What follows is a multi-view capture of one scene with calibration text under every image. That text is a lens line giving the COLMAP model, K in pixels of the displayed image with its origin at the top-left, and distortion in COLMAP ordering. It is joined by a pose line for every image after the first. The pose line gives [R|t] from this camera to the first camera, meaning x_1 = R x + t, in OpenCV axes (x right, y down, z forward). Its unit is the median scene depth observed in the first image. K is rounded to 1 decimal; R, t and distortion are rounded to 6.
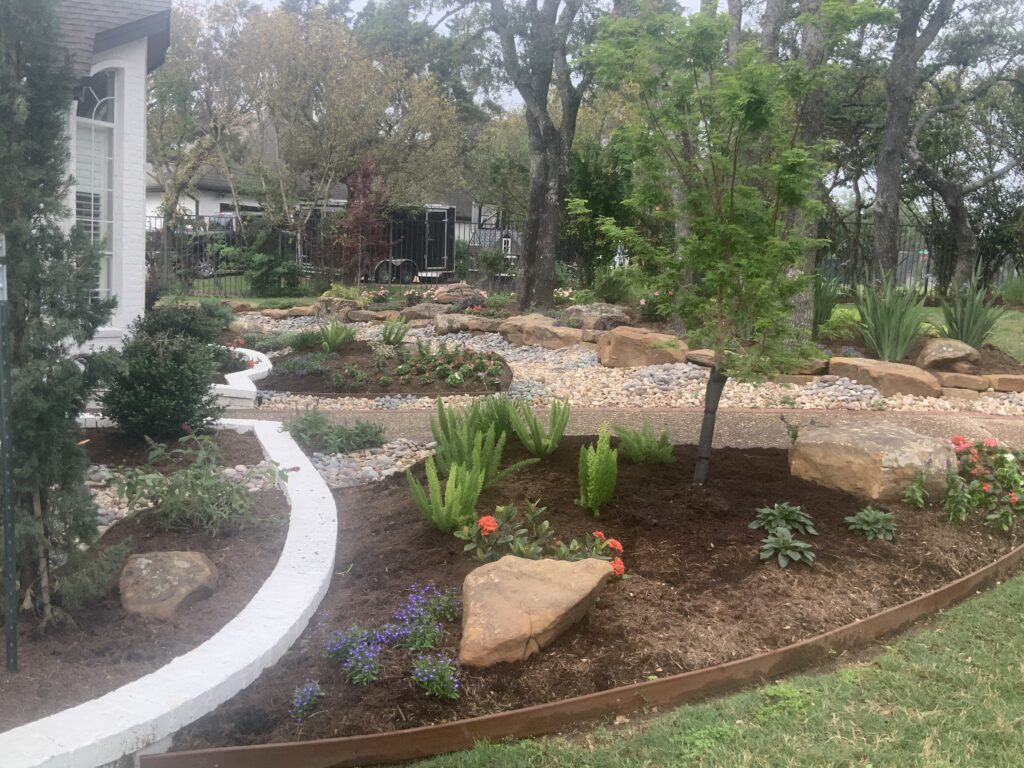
lens RADIAL K [[992.7, 0, 512.0], [0, 992.7, 384.0], [0, 0, 1]] dist [0.112144, -0.239507]
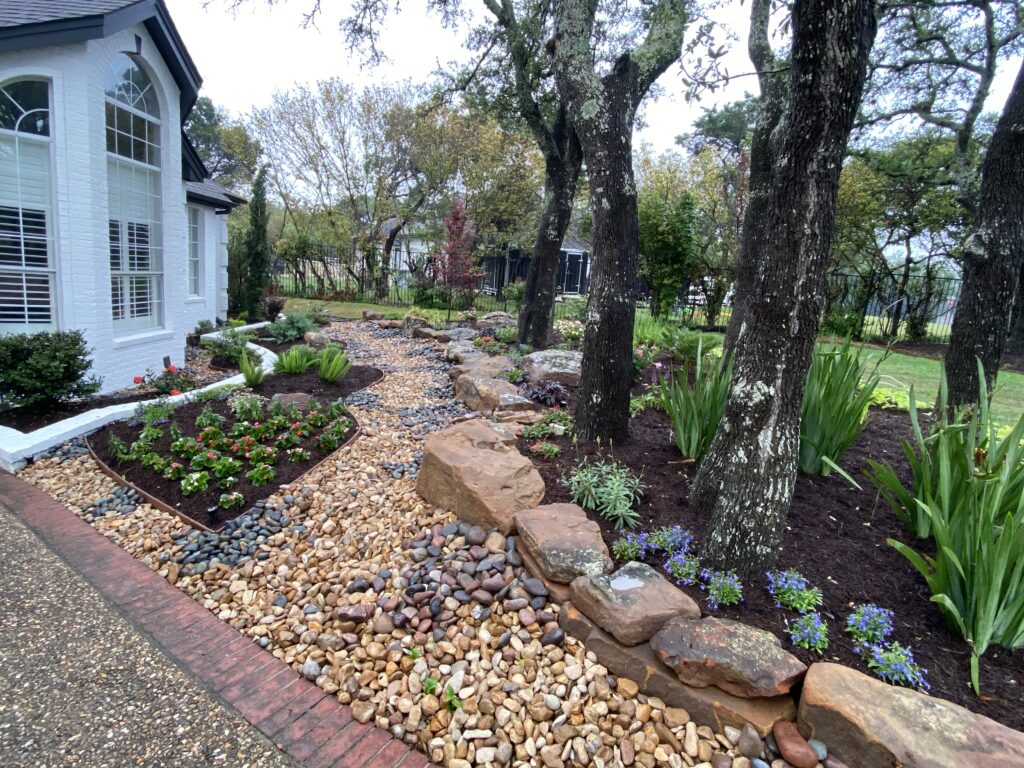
lens RADIAL K [[523.4, 0, 512.0], [0, 523.4, 384.0], [0, 0, 1]] dist [0.027633, -0.021217]
pose [[0.955362, 0.103496, -0.276716, 0.249355], [-0.085071, 0.993332, 0.077811, -0.121773], [0.282924, -0.050797, 0.957796, 0.769926]]
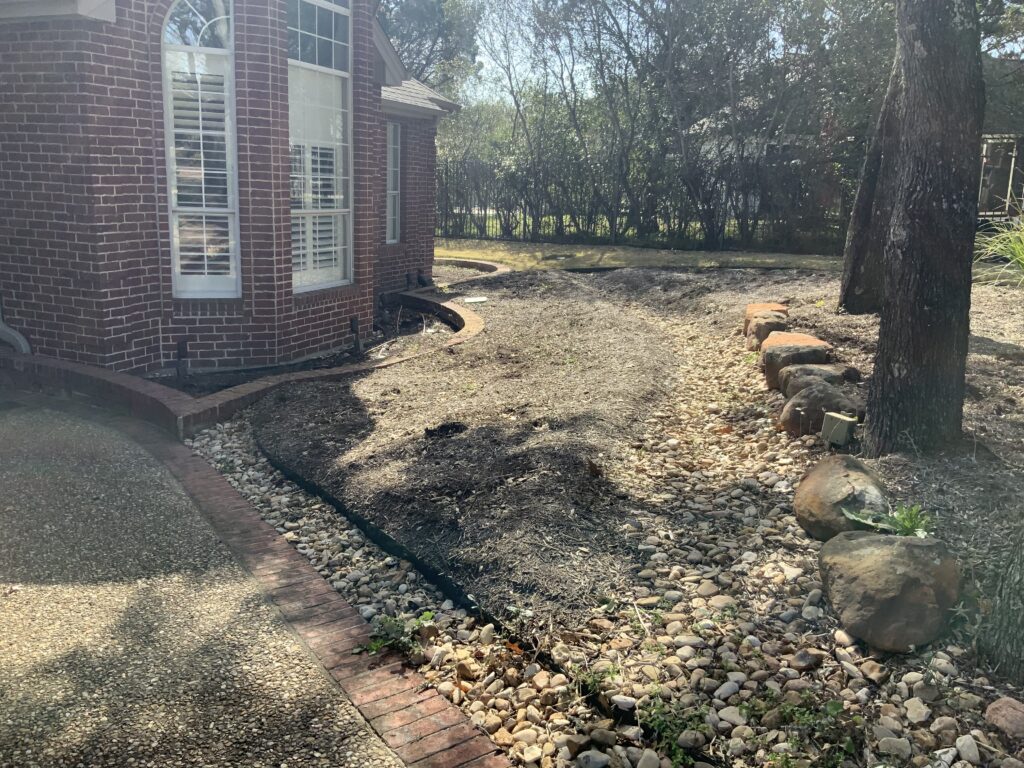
lens RADIAL K [[838.8, 0, 517.4], [0, 838.8, 381.8], [0, 0, 1]] dist [0.070343, -0.125003]
pose [[0.763978, 0.134174, -0.631138, 0.314092], [-0.077722, 0.990155, 0.116417, -0.111783], [0.640545, -0.039886, 0.766884, 0.752651]]
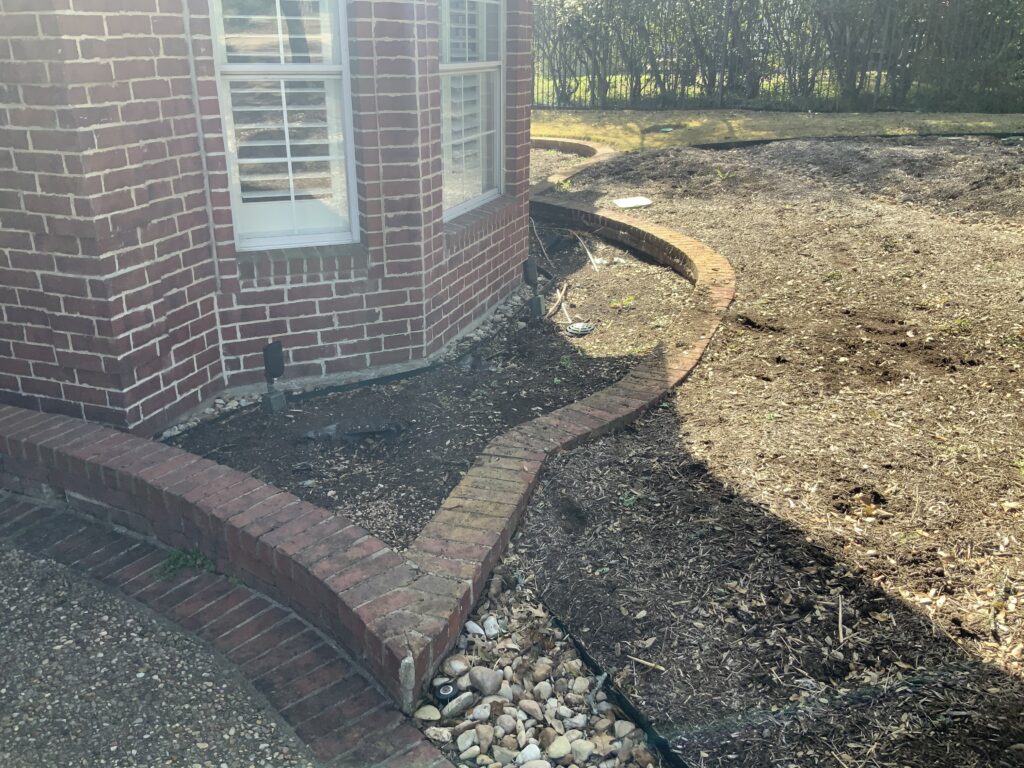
lens RADIAL K [[838.8, 0, 517.4], [0, 838.8, 381.8], [0, 0, 1]] dist [0.070343, -0.125003]
pose [[0.793822, 0.186460, -0.578860, -0.141213], [-0.038313, 0.965280, 0.258392, -0.122775], [0.606942, -0.182939, 0.773405, 0.935841]]
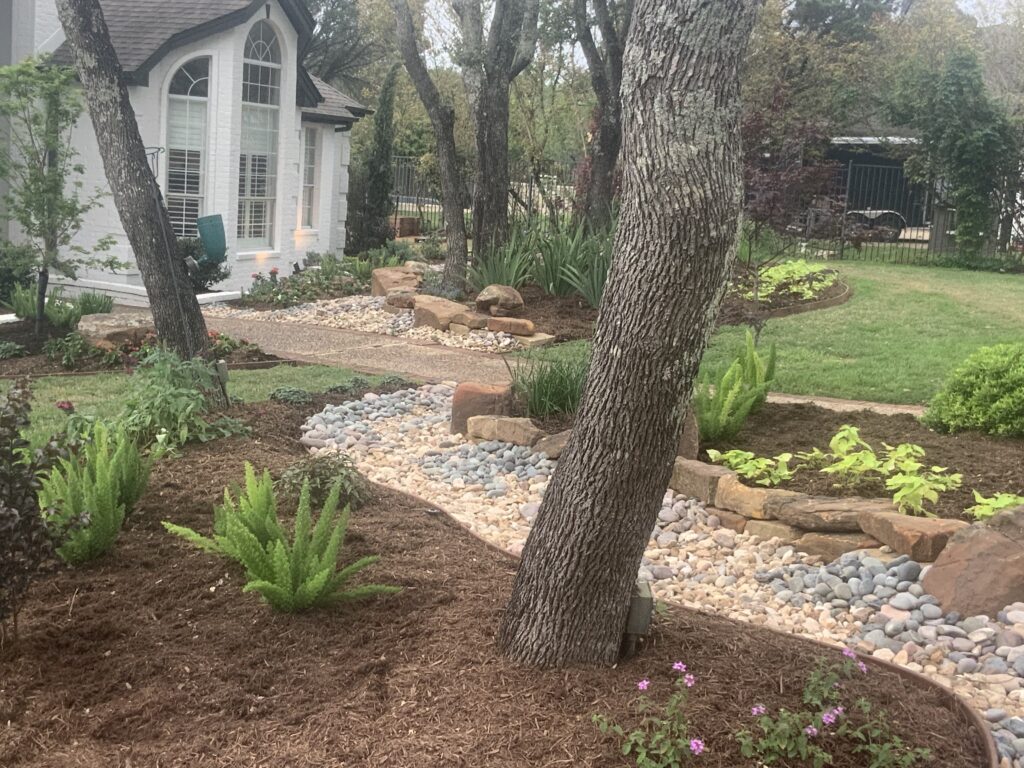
lens RADIAL K [[1415.3, 0, 512.0], [0, 1415.3, 384.0], [0, 0, 1]] dist [0.230124, 0.016831]
pose [[0.754129, 0.101292, -0.648867, 1.456742], [-0.102623, 0.994072, 0.035909, 0.008104], [0.648658, 0.039509, 0.760054, -0.210777]]
